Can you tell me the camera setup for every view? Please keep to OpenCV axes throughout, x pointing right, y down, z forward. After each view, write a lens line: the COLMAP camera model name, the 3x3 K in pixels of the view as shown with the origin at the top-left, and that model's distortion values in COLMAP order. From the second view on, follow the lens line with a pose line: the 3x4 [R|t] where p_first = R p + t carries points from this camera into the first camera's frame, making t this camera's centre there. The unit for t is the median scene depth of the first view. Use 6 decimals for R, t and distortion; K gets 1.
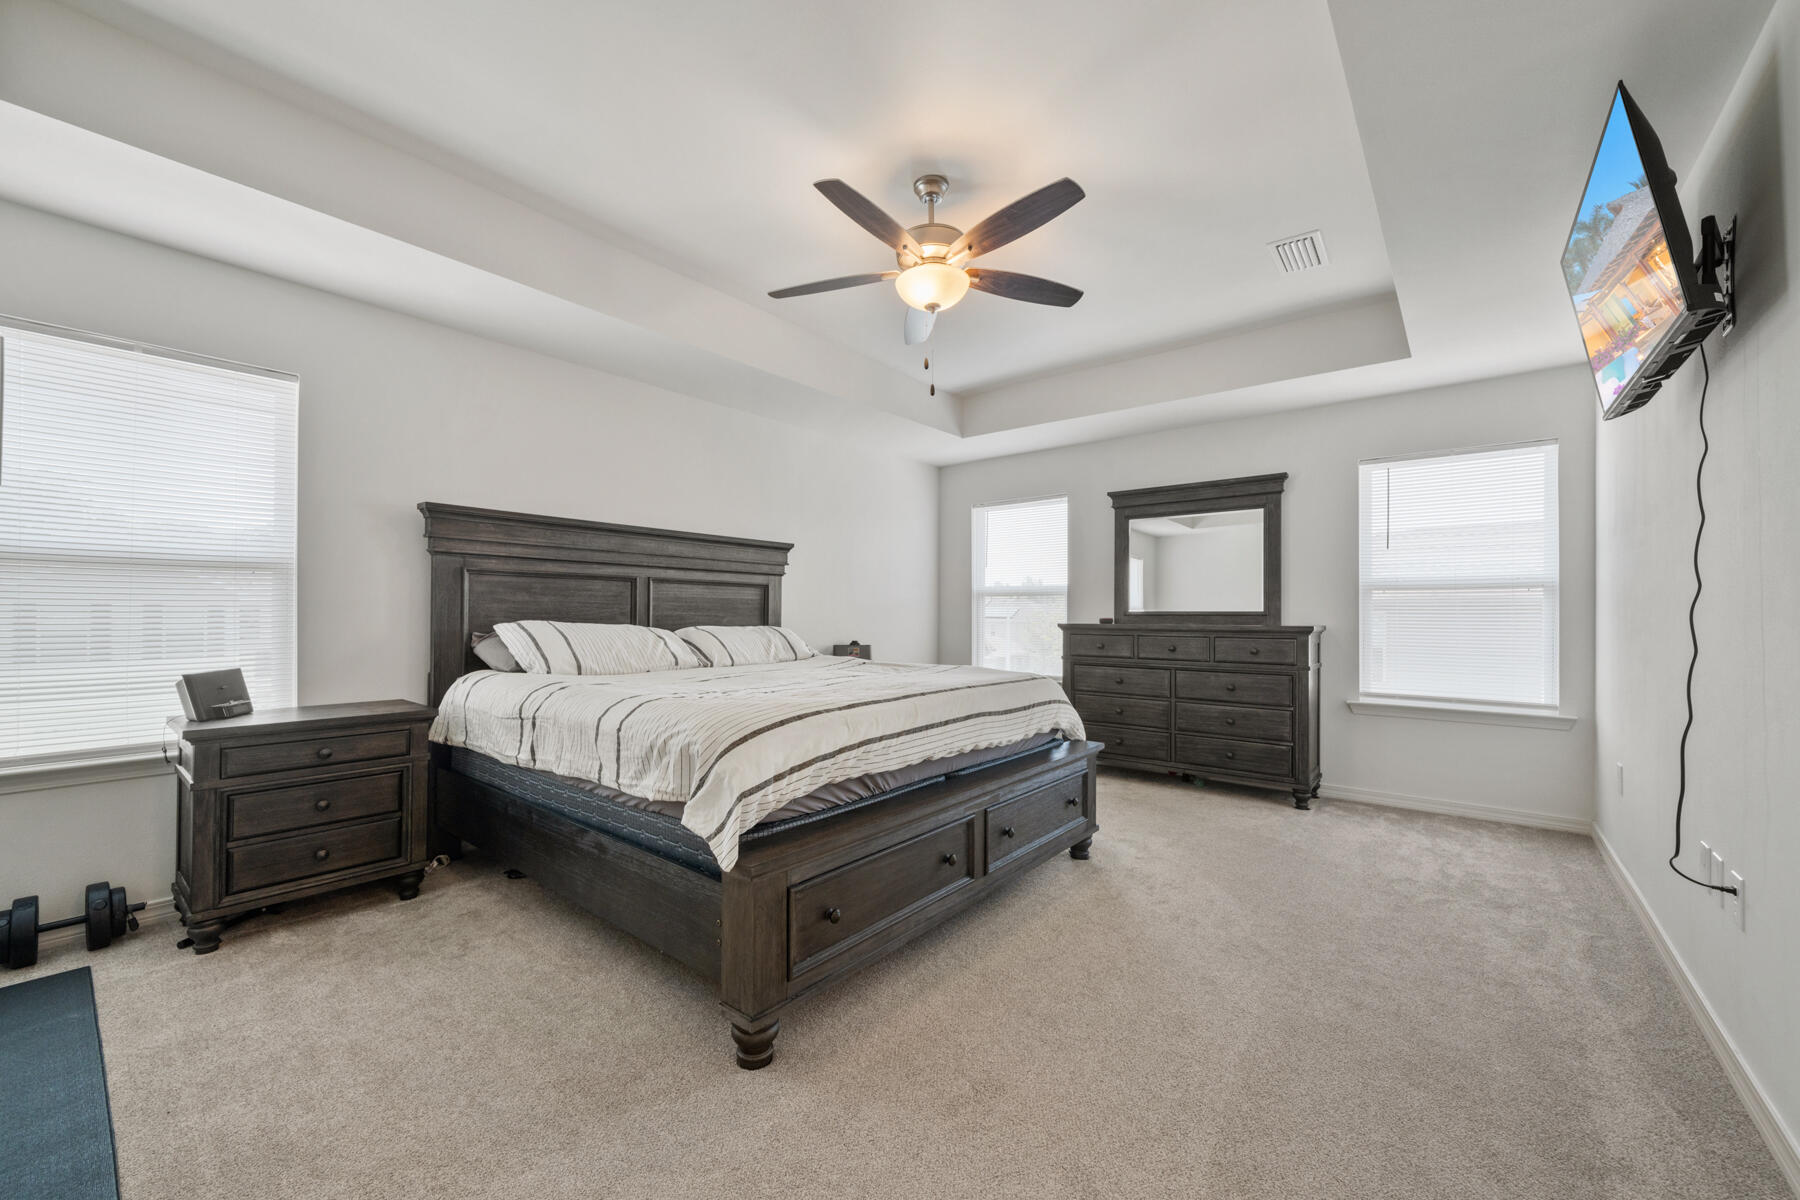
lens RADIAL K [[704.3, 0, 900.0], [0, 704.3, 600.0], [0, 0, 1]] dist [0.000230, 0.000029]
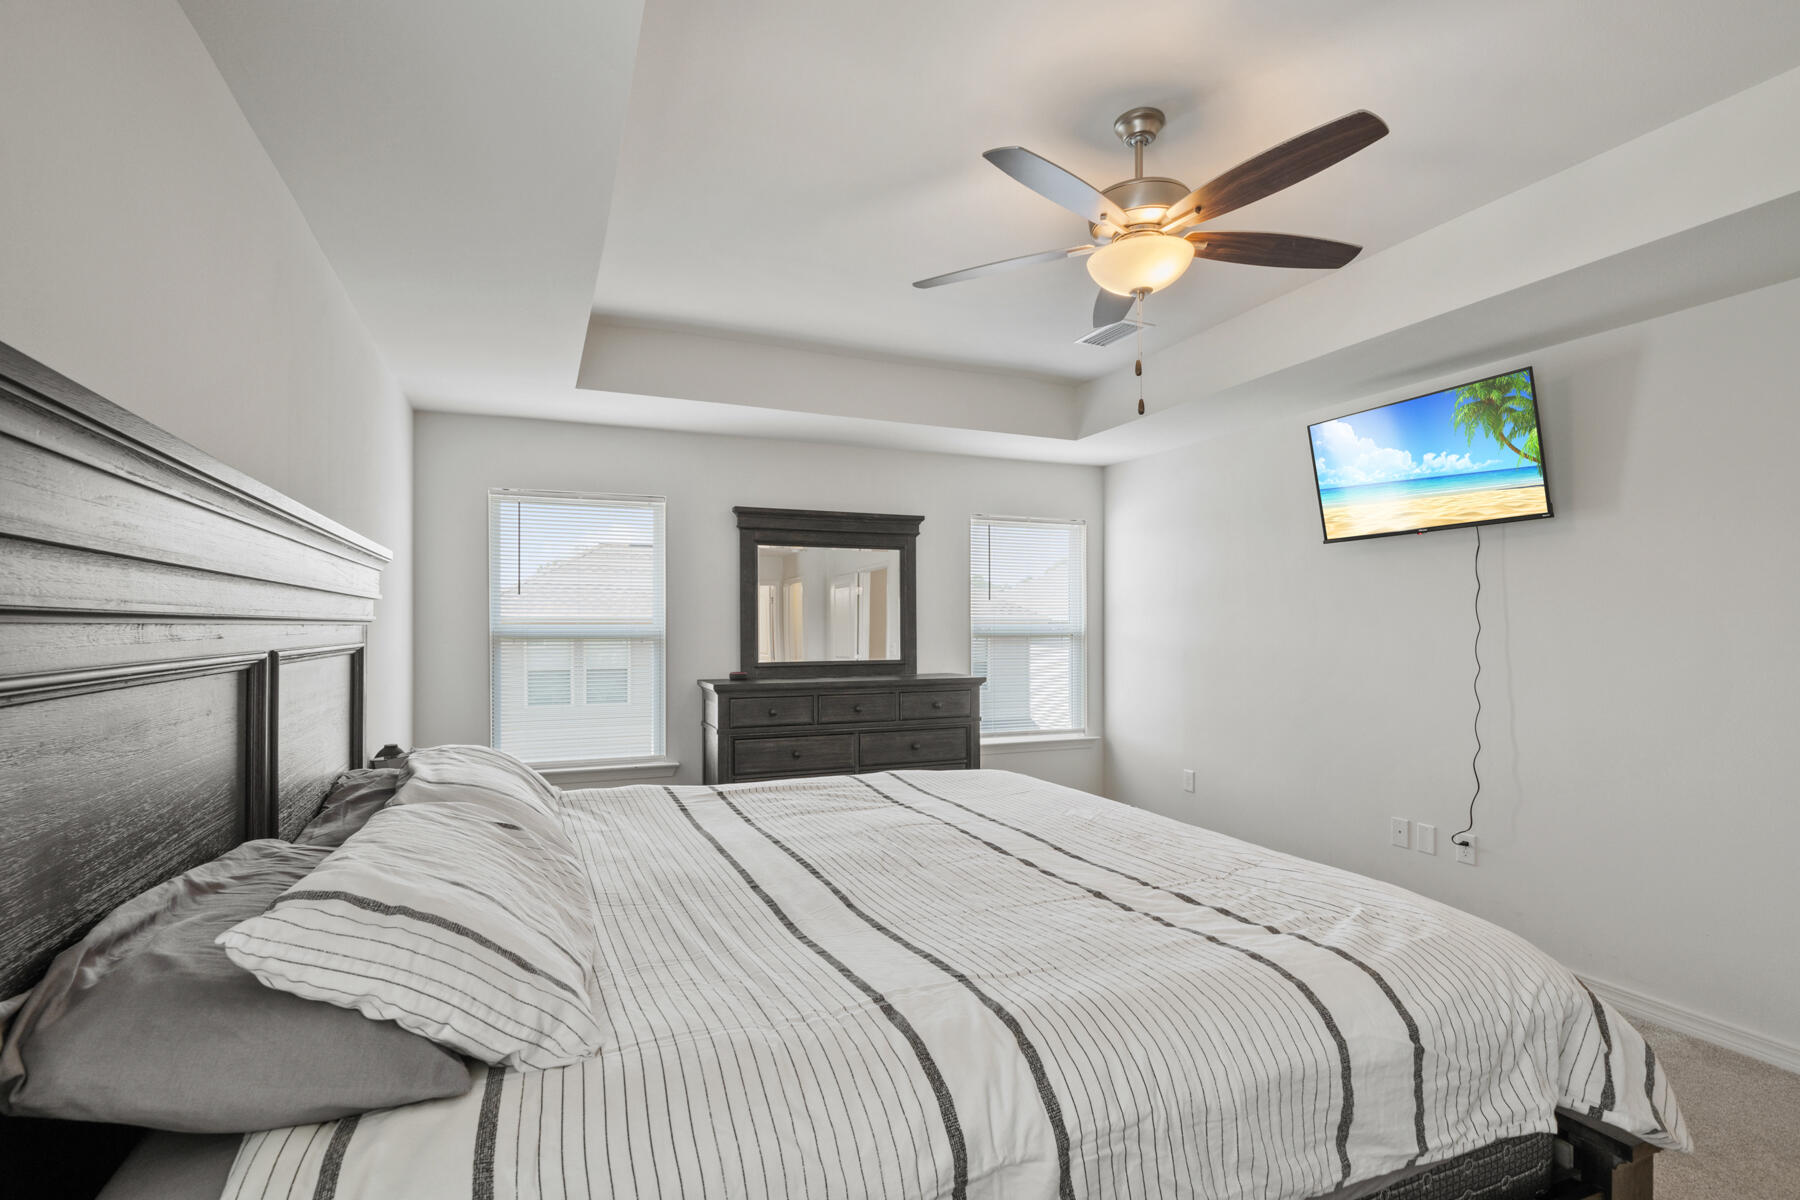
lens RADIAL K [[854.0, 0, 900.0], [0, 854.0, 600.0], [0, 0, 1]] dist [0.000066, 0.000067]
pose [[0.475895, 0.025286, 0.879139, -0.475438], [-0.012579, 0.999680, -0.021944, -0.037958], [-0.879412, -0.000616, 0.476060, 0.448368]]
